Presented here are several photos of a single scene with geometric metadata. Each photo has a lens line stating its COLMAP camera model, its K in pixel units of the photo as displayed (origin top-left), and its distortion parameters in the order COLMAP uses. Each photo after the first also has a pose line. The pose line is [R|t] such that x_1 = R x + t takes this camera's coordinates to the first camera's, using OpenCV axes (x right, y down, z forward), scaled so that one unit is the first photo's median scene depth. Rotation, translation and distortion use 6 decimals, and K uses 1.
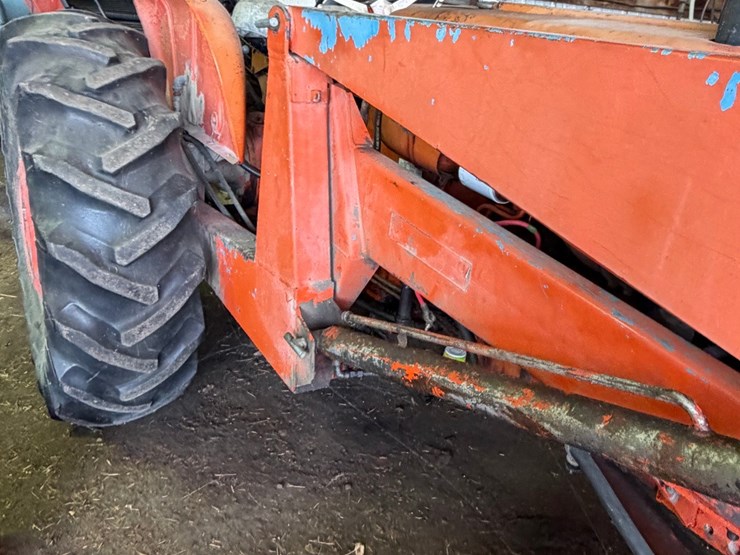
lens RADIAL K [[684.4, 0, 376.2], [0, 684.4, 268.4], [0, 0, 1]] dist [-0.001045, 0.000000]
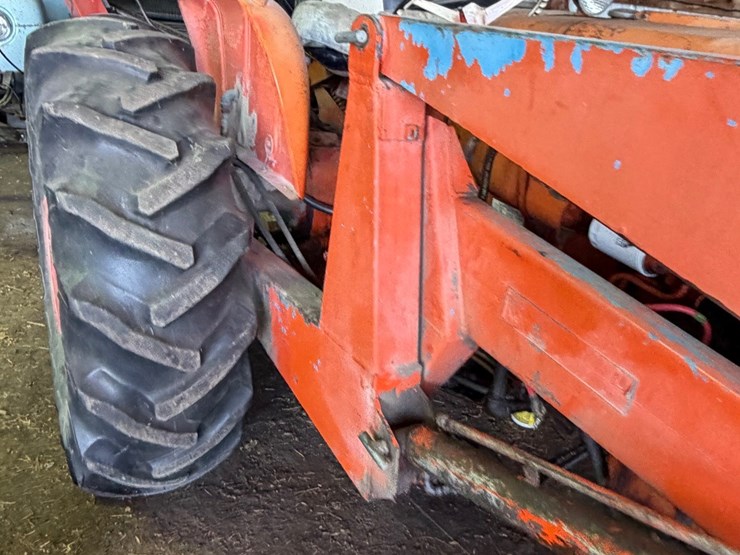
lens RADIAL K [[684.4, 0, 371.7], [0, 684.4, 269.3], [0, 0, 1]] dist [-0.001045, 0.000000]
pose [[0.998191, 0.026148, -0.054134, -0.071280], [-0.026069, 0.999658, 0.002162, -0.081050], [0.054172, -0.000747, 0.998531, 0.188482]]
